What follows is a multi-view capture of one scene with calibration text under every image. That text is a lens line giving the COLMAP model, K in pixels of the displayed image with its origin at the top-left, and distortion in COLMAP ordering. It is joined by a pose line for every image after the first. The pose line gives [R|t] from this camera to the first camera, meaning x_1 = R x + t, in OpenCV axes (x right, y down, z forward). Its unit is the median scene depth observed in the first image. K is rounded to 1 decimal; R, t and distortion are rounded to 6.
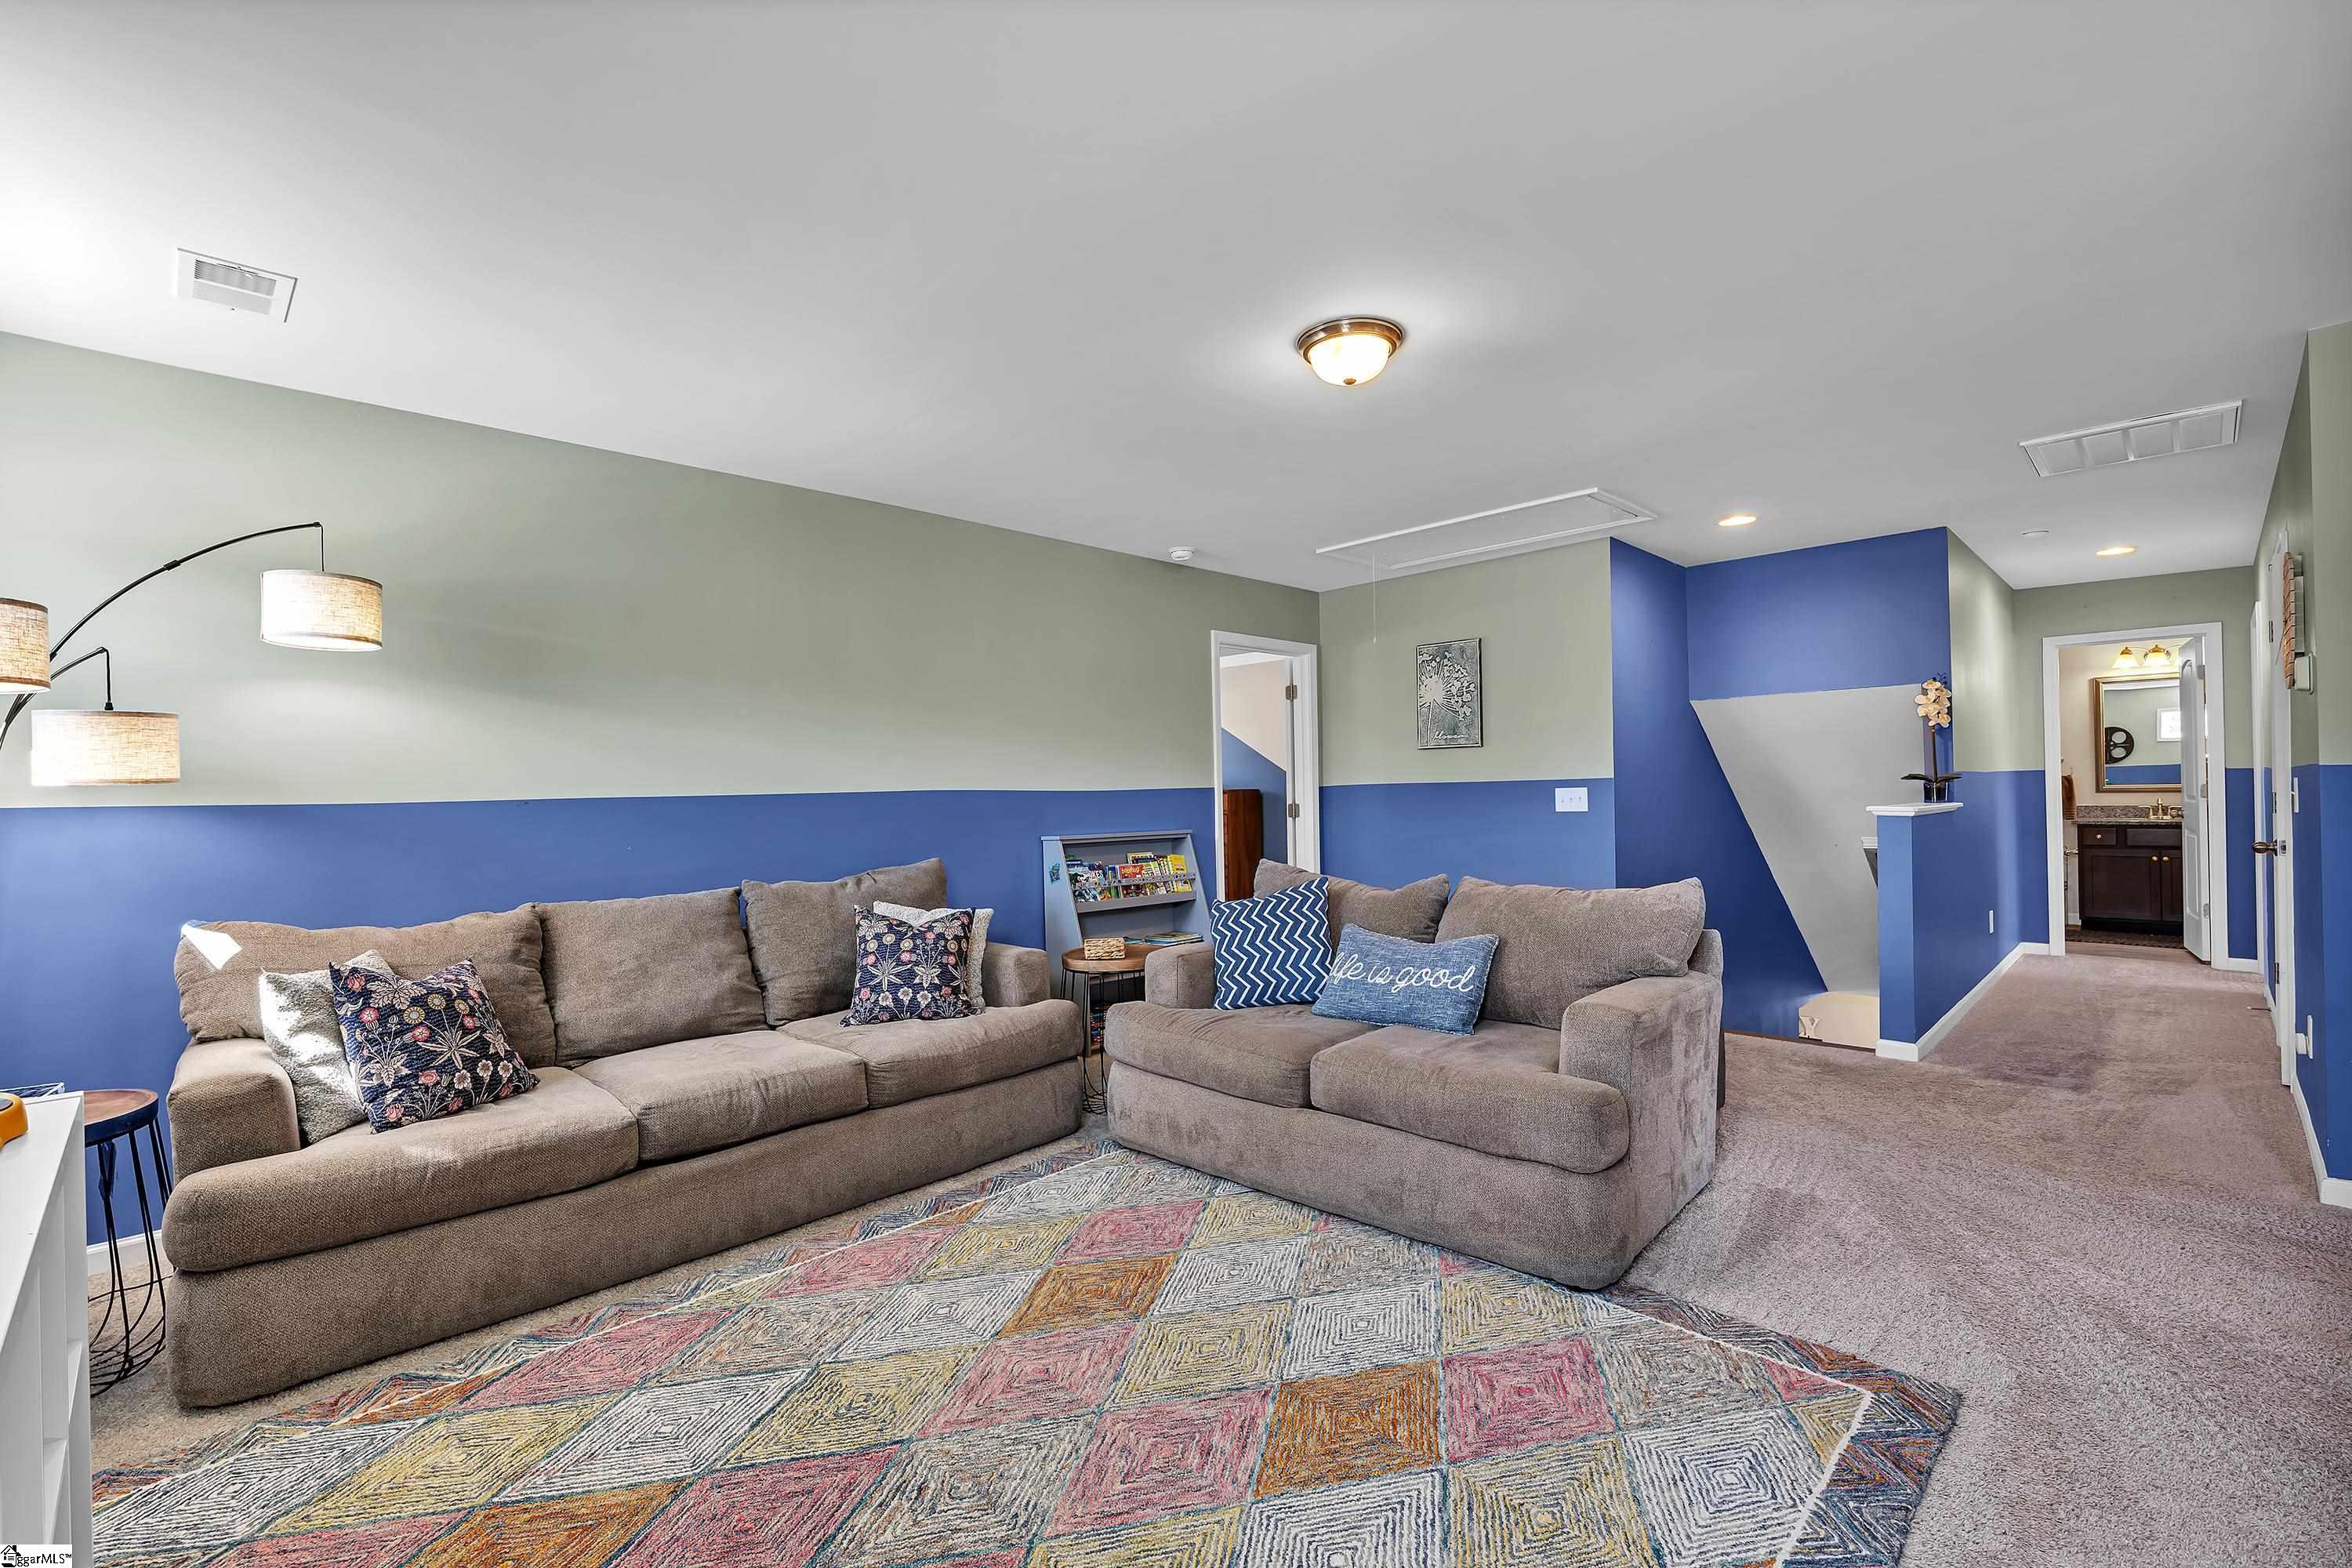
lens RADIAL K [[1041.7, 0, 1158.6], [0, 1041.7, 786.4], [0, 0, 1]] dist [-0.001305, -0.000381]
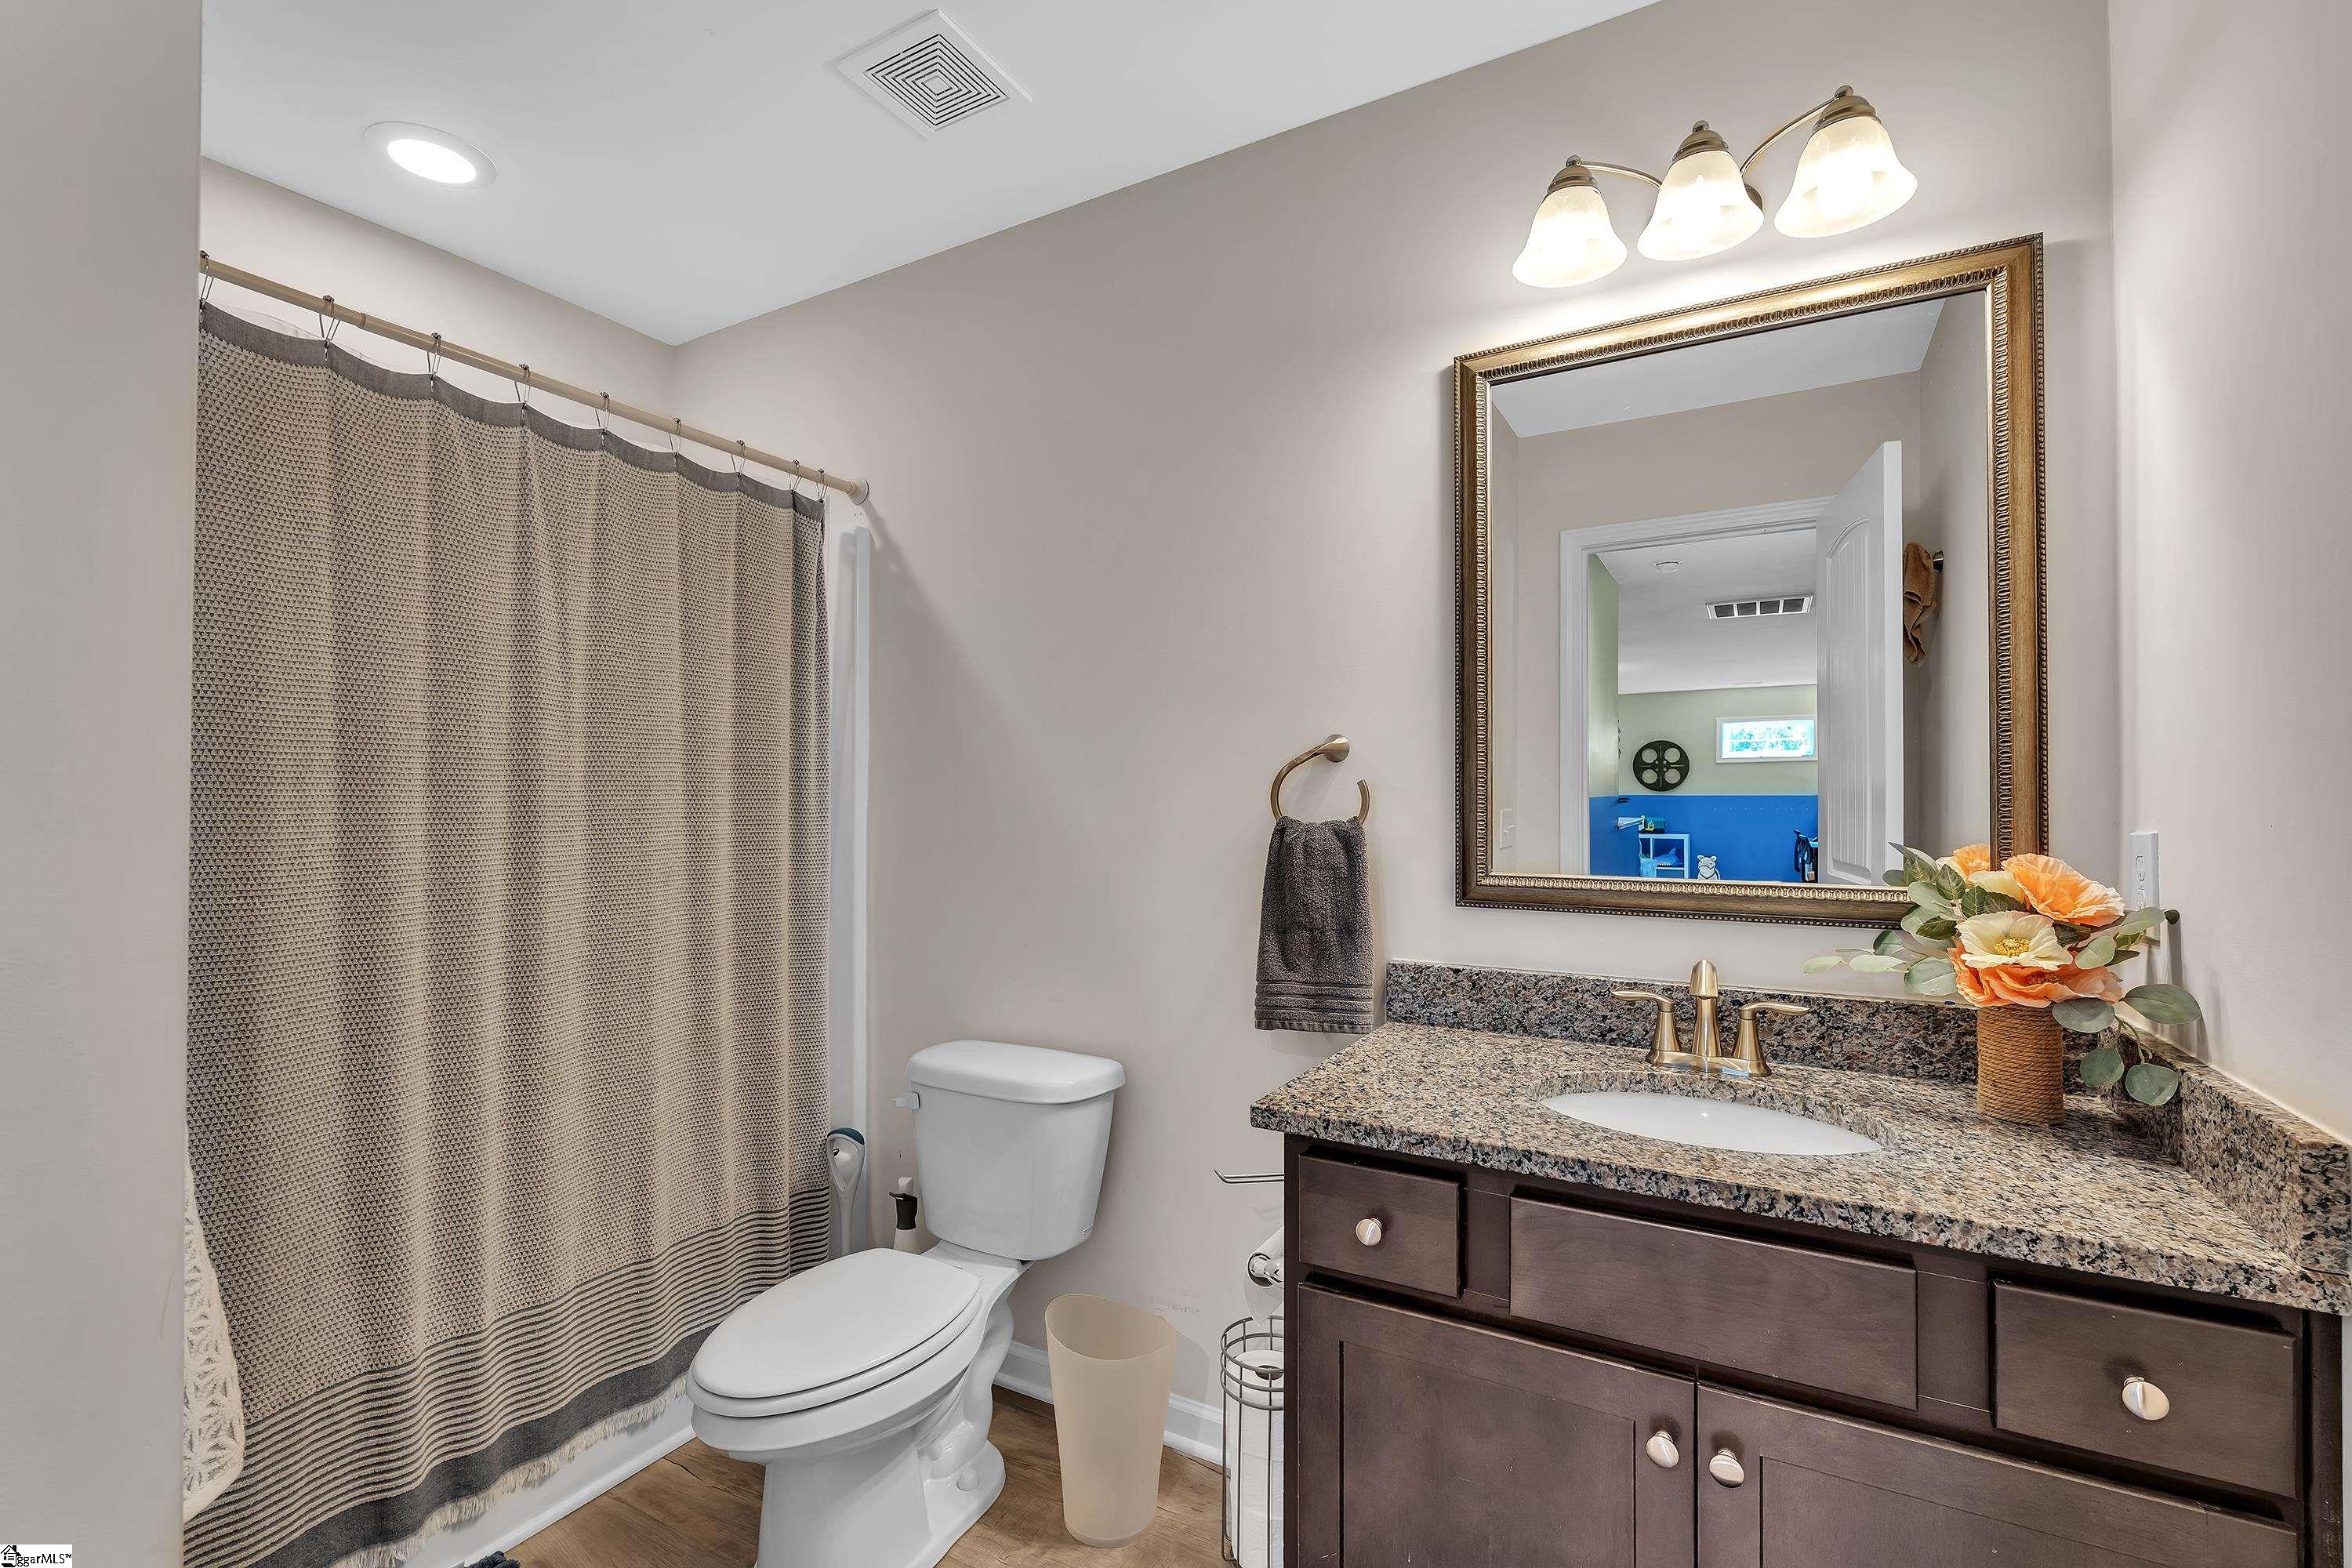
lens RADIAL K [[1041.7, 0, 1158.6], [0, 1041.7, 786.4], [0, 0, 1]] dist [-0.001305, -0.000381]
pose [[0.963337, 0.025168, 0.267113, 0.784130], [-0.021605, 0.999634, -0.016267, -0.013125], [-0.267424, 0.009900, 0.963528, 0.811379]]
